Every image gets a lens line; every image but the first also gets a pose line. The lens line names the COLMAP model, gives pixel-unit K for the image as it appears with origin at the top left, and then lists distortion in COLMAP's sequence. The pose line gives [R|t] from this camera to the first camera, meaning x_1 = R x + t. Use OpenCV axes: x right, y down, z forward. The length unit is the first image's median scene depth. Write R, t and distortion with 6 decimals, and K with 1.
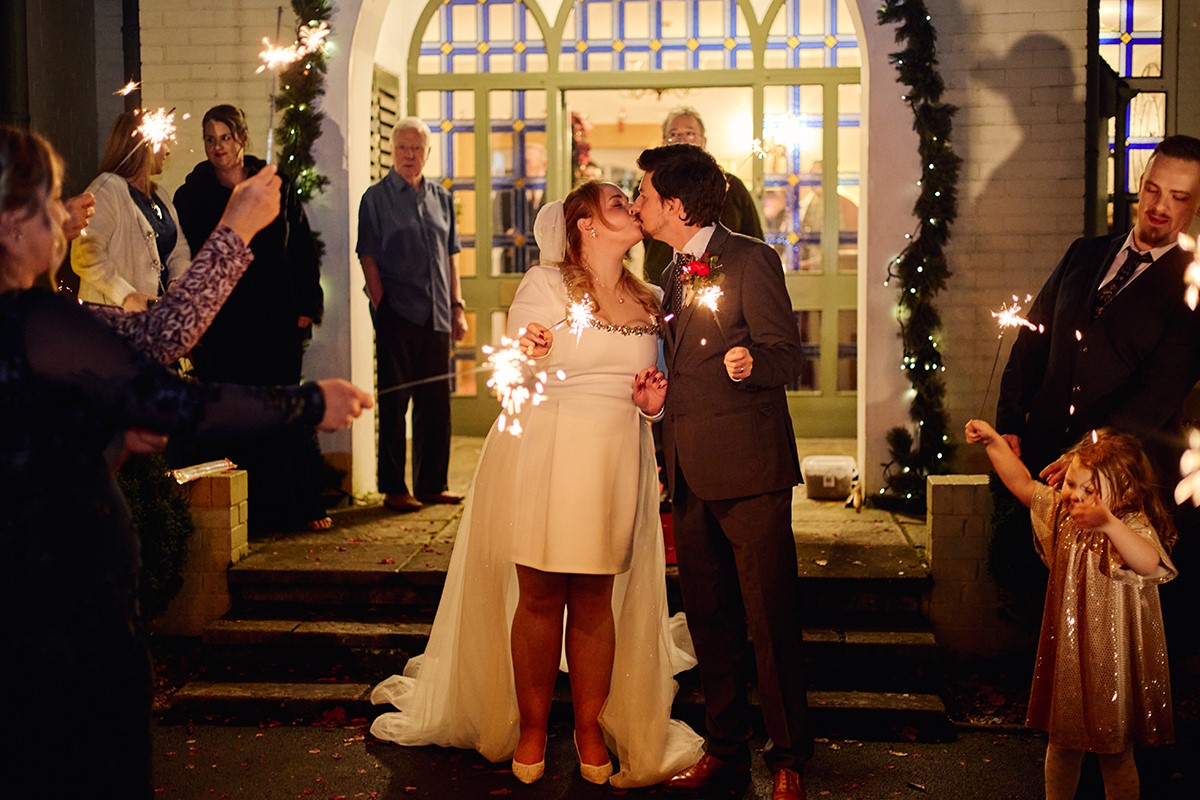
lens RADIAL K [[1760.5, 0, 559.6], [0, 1760.5, 398.8], [0, 0, 1]] dist [0.007126, -0.042405]
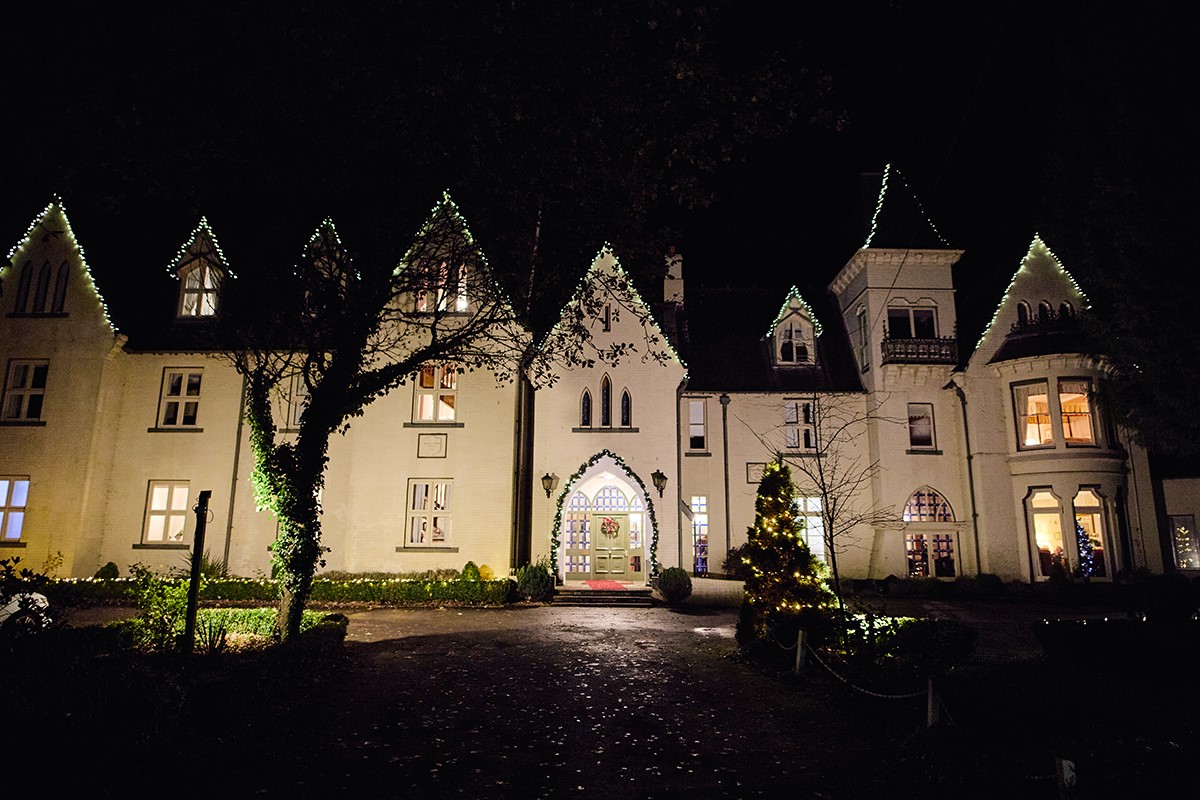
lens RADIAL K [[732.8, 0, 611.0], [0, 732.8, 397.8], [0, 0, 1]] dist [-0.015247, 0.000327]
pose [[0.996639, 0.025987, 0.077683, -0.173971], [-0.003355, 0.960496, -0.278275, 0.146287], [-0.081846, 0.277079, 0.957355, -1.719011]]
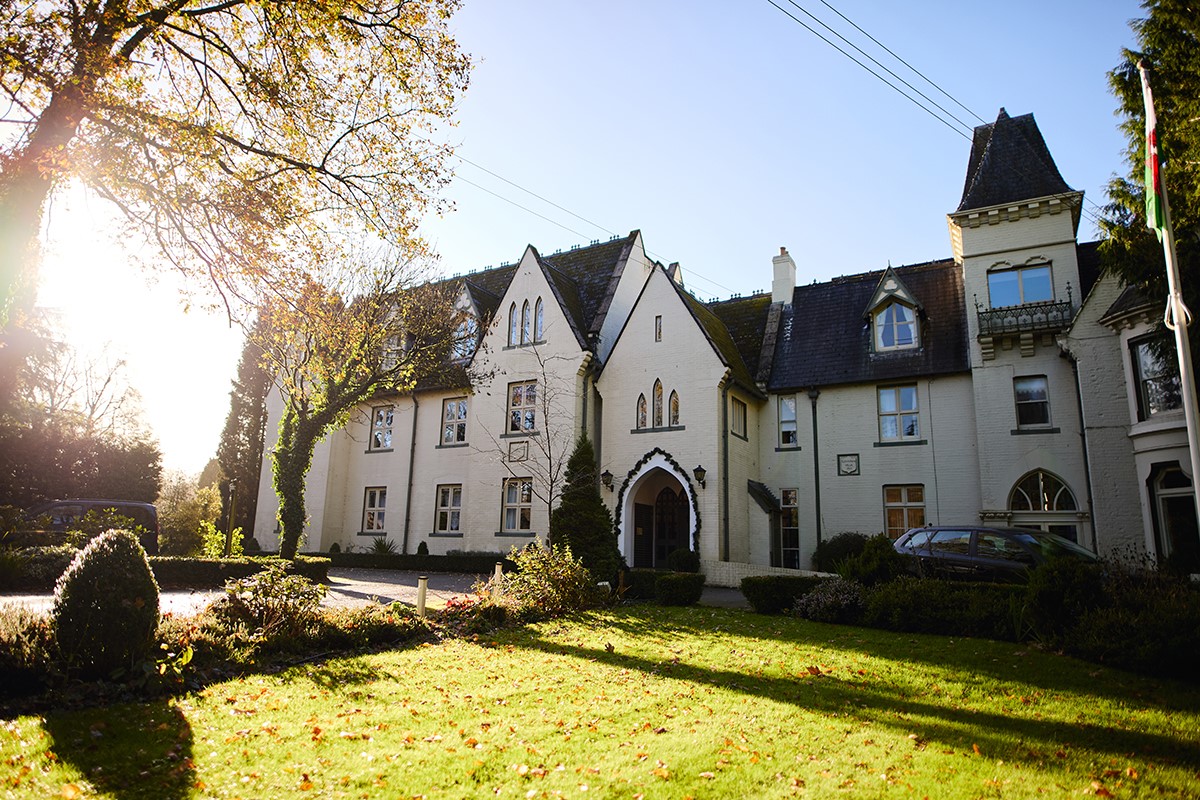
lens RADIAL K [[729.4, 0, 585.7], [0, 729.4, 404.3], [0, 0, 1]] dist [-0.022957, -0.000353]
pose [[0.901416, -0.059052, -0.428909, 1.077614], [-0.069380, 0.958151, -0.277730, 0.263003], [0.427359, 0.280108, 0.859595, -1.831376]]
